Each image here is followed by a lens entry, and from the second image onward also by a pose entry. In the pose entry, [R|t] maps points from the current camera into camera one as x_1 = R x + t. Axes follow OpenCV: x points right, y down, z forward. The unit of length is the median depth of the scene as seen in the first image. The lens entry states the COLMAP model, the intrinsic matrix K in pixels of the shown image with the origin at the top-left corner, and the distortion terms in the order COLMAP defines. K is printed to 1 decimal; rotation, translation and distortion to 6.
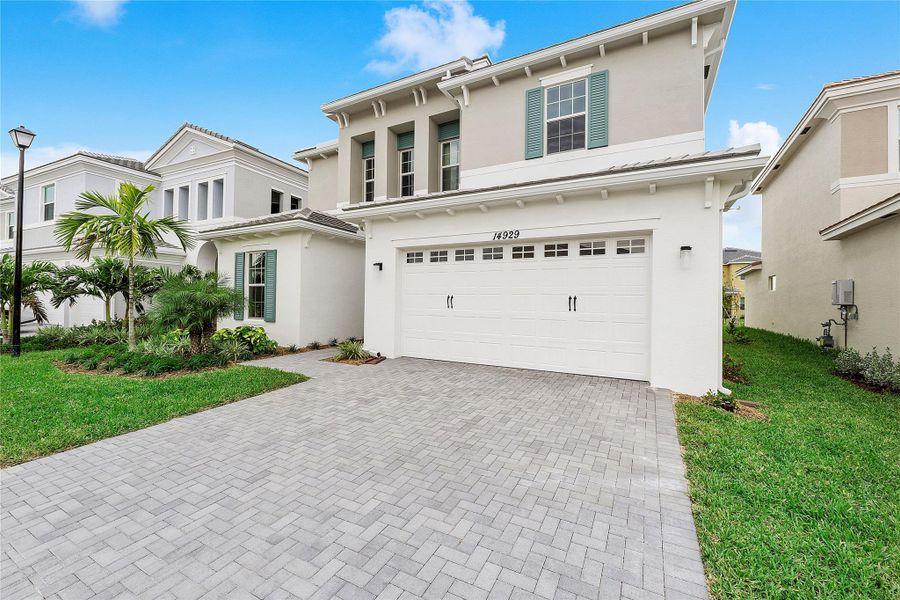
lens RADIAL K [[360.2, 0, 450.0], [0, 360.2, 300.0], [0, 0, 1]] dist [-0.009655, -0.000367]
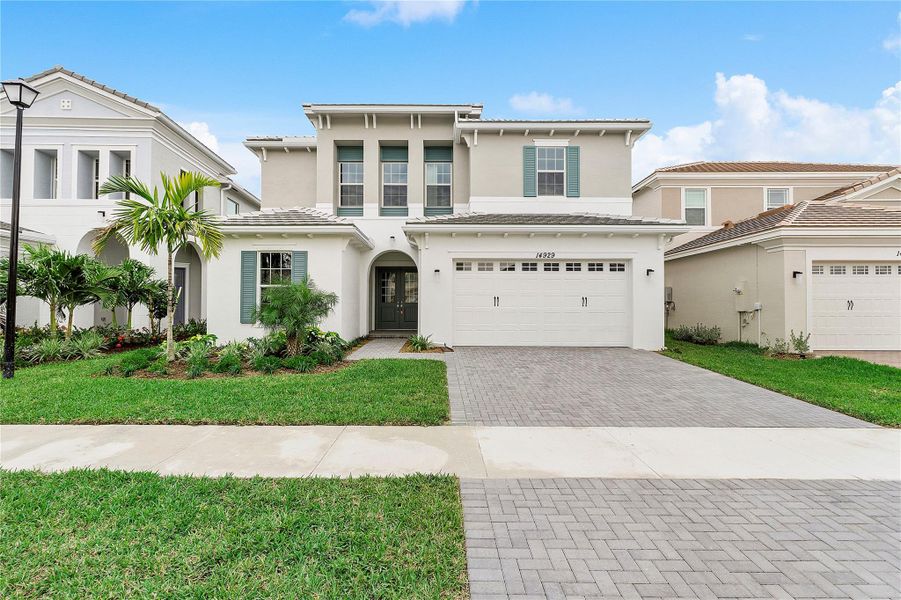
lens RADIAL K [[384.4, 0, 450.5], [0, 384.4, 300.0], [0, 0, 1]] dist [-0.010109, 0.000093]
pose [[0.884019, -0.006510, 0.467406, -0.742747], [0.007875, 0.999969, -0.000966, -0.000241], [-0.467385, 0.004535, 0.884042, -0.157709]]
